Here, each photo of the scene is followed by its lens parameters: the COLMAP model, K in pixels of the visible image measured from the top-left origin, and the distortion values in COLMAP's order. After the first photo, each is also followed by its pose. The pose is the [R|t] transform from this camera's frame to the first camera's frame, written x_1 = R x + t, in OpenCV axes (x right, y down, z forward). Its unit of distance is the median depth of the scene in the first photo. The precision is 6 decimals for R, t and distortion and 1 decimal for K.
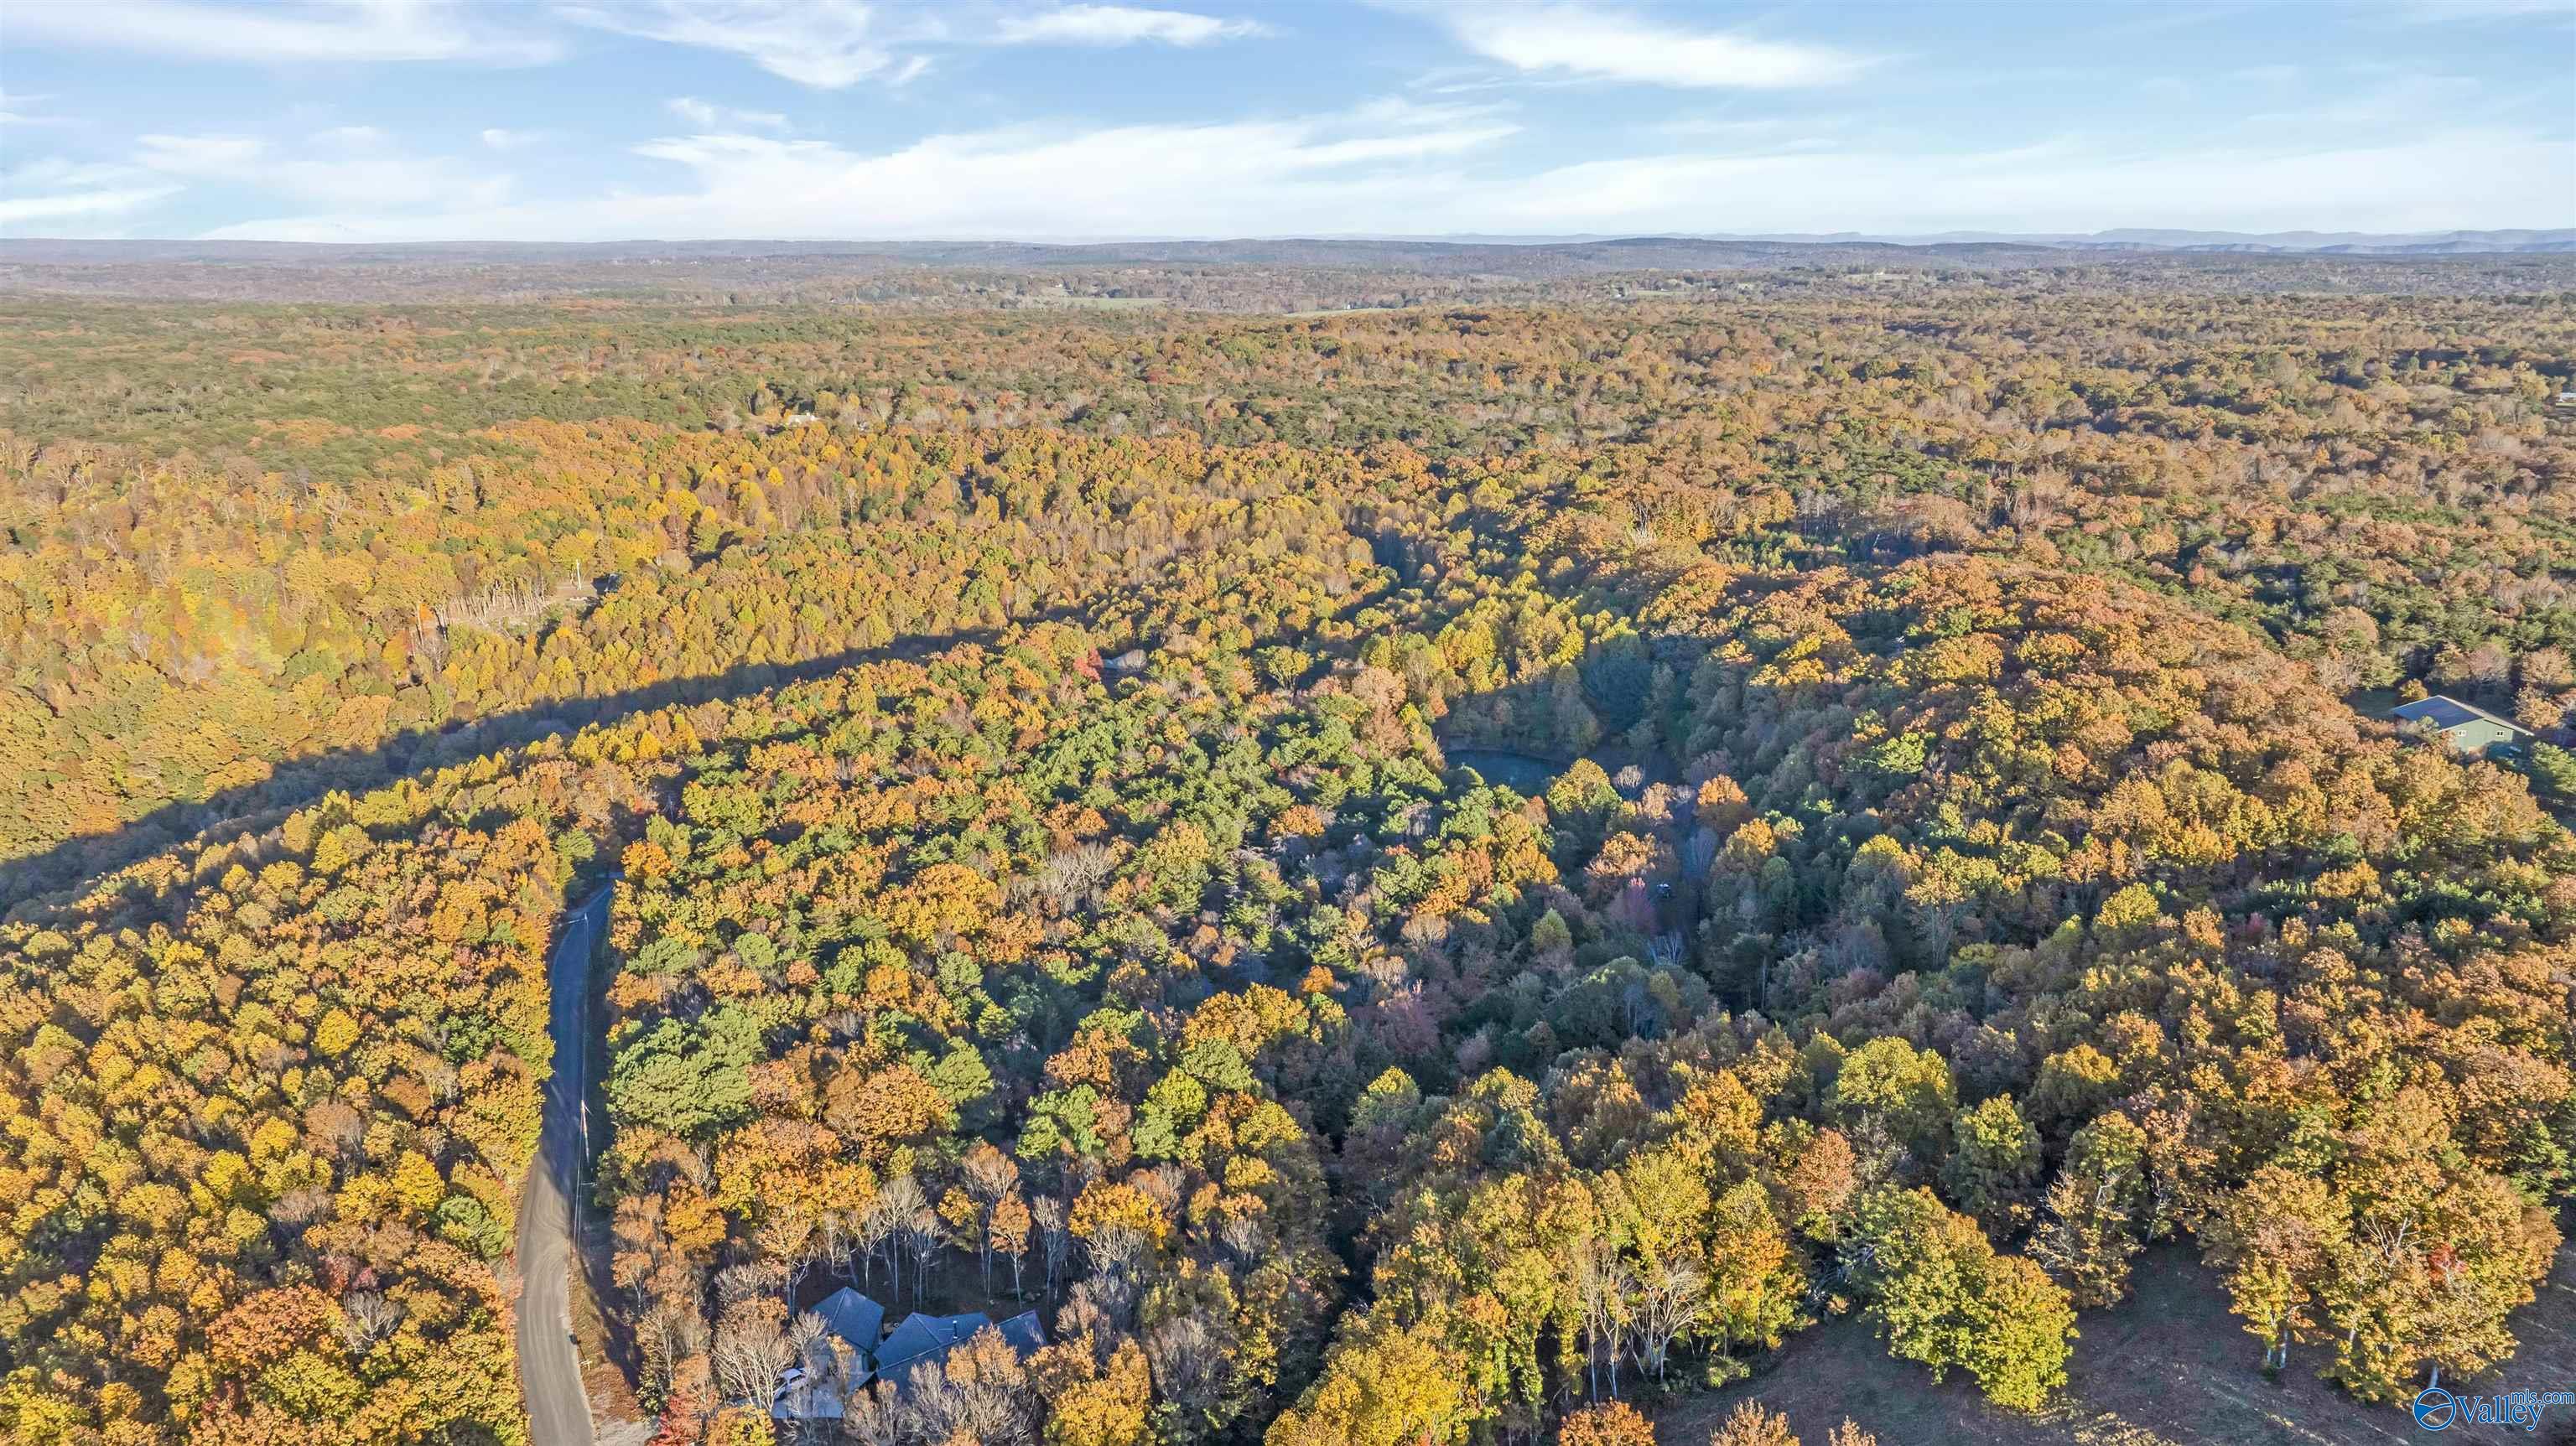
lens RADIAL K [[1812.7, 0, 1291.1], [0, 1812.7, 721.1], [0, 0, 1]] dist [-0.023969, 0.005736]
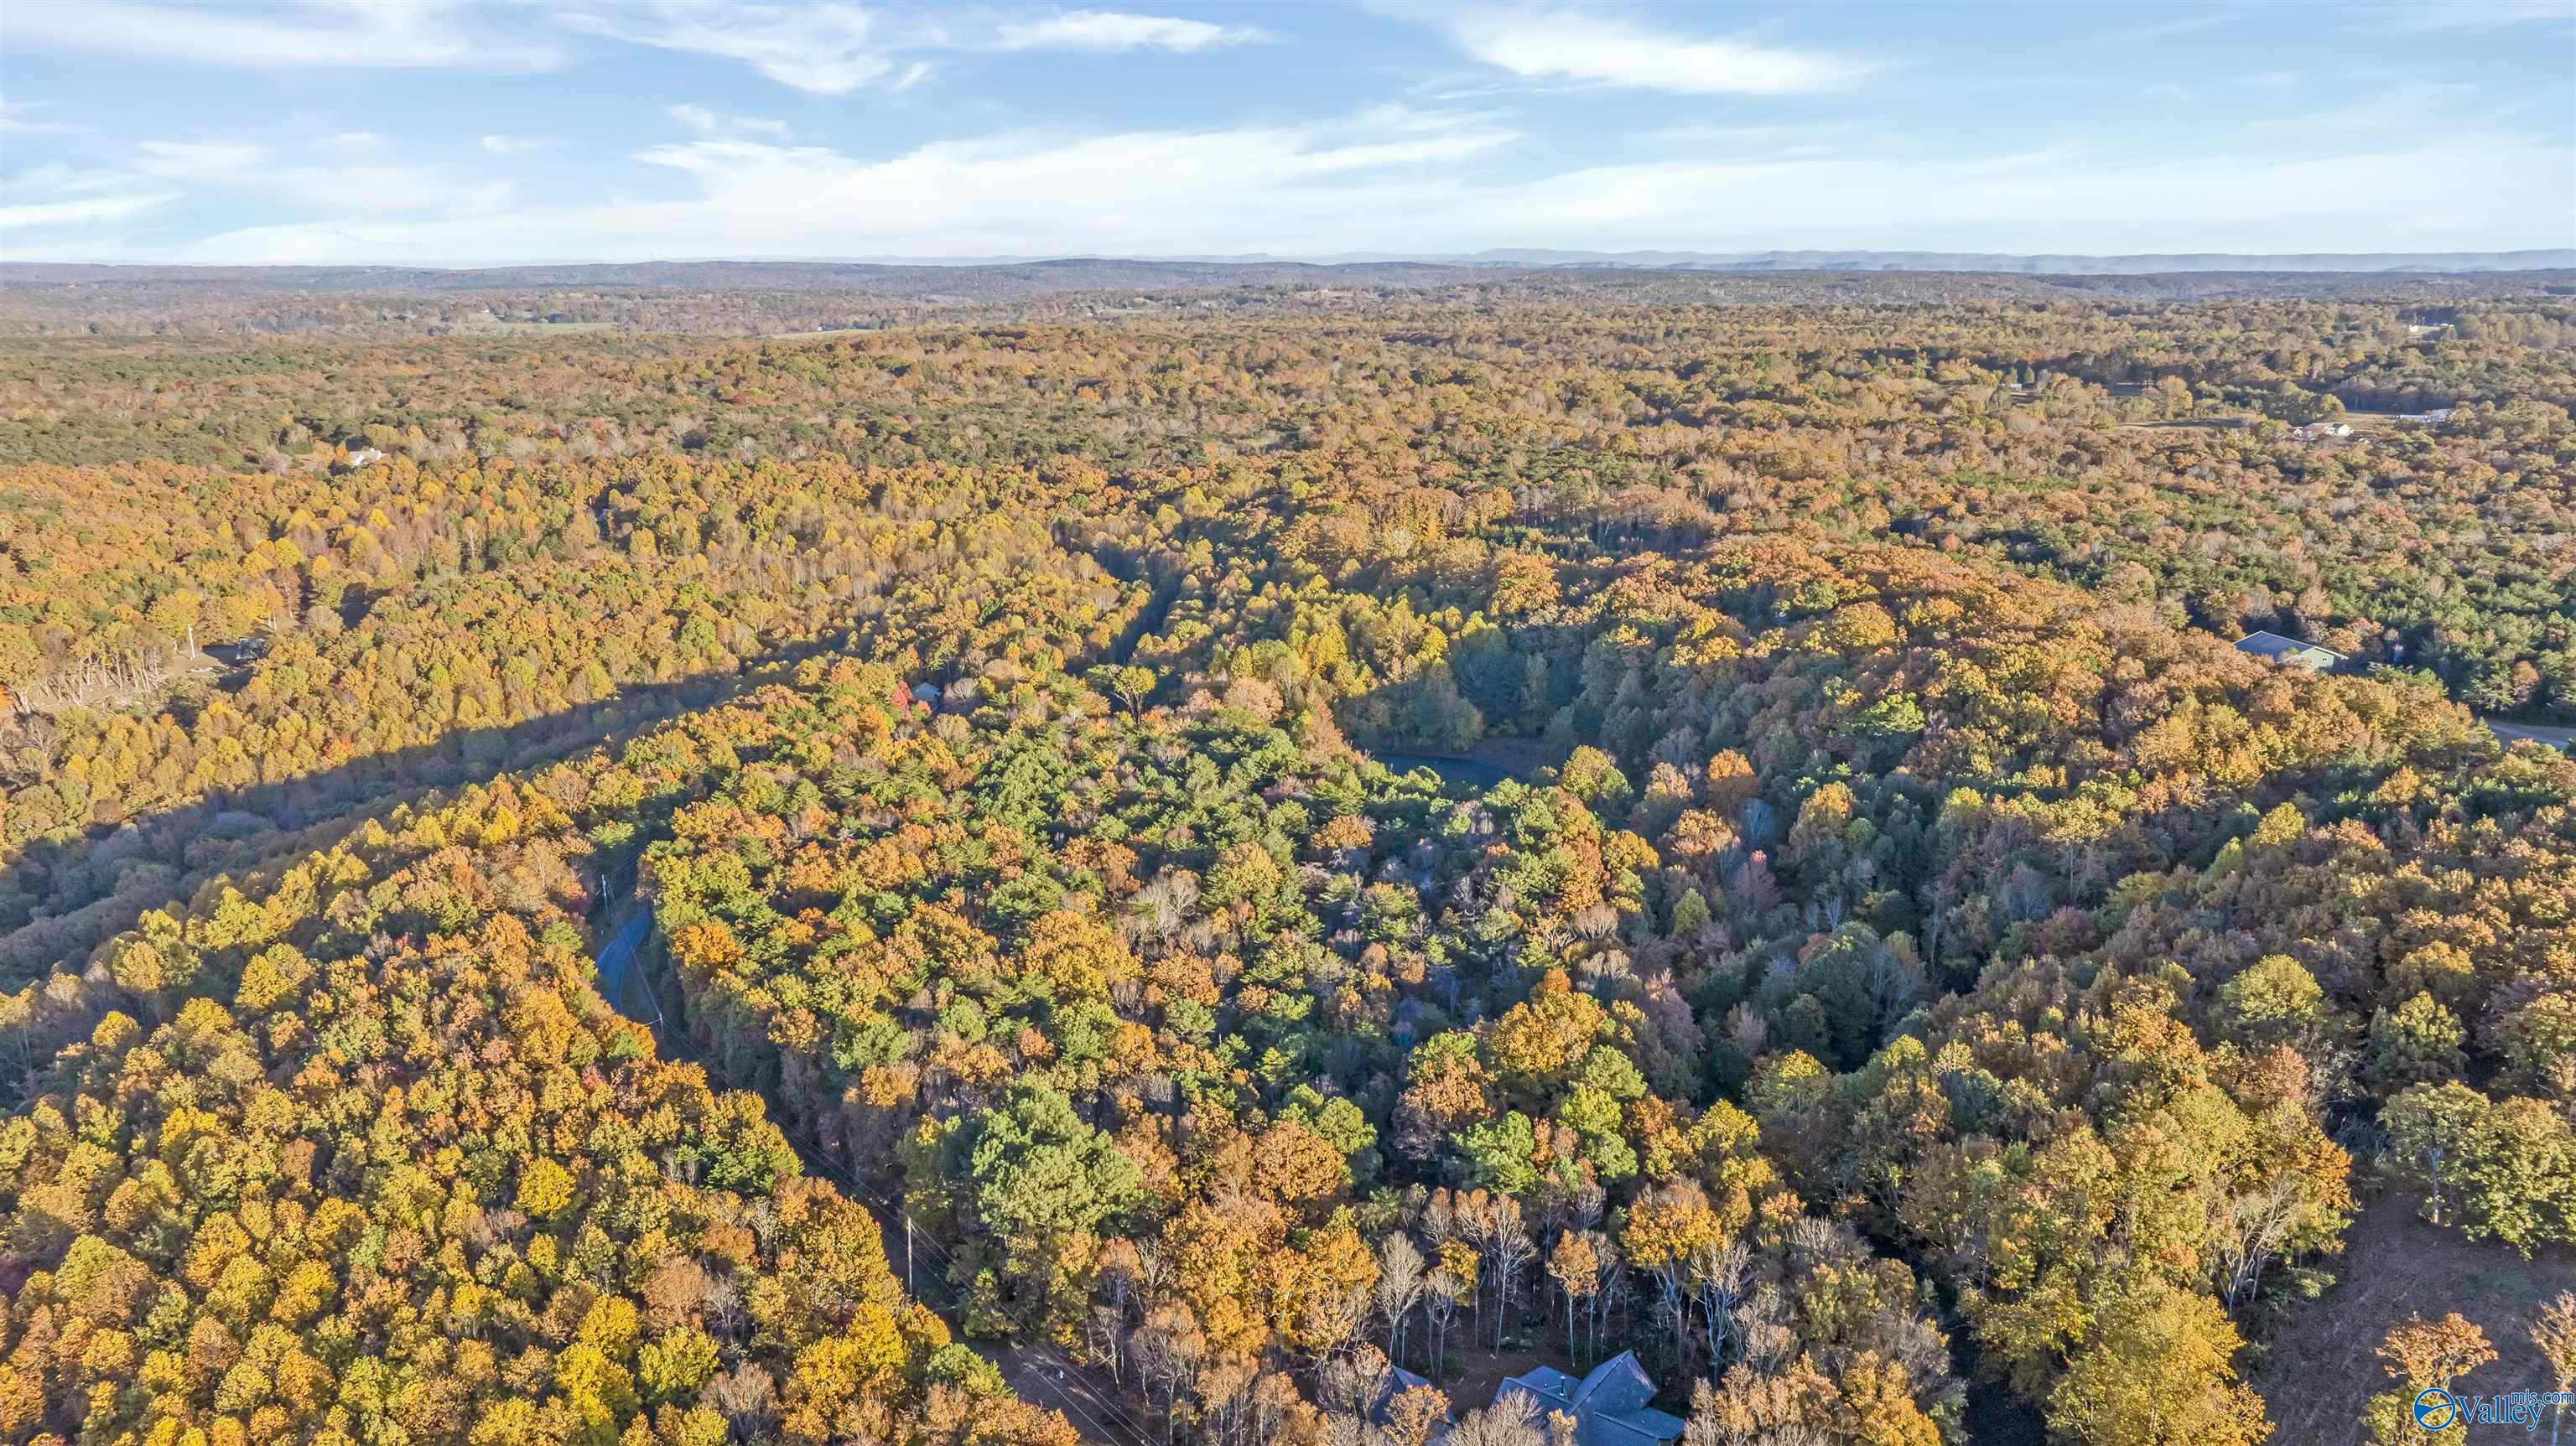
lens RADIAL K [[1812.7, 0, 1291.1], [0, 1812.7, 715.6], [0, 0, 1]] dist [-0.023969, 0.005736]
pose [[0.951902, -0.075341, 0.296996, -0.193423], [0.079506, 0.996832, -0.001952, -0.004731], [-0.295908, 0.025471, 0.954877, 0.052085]]
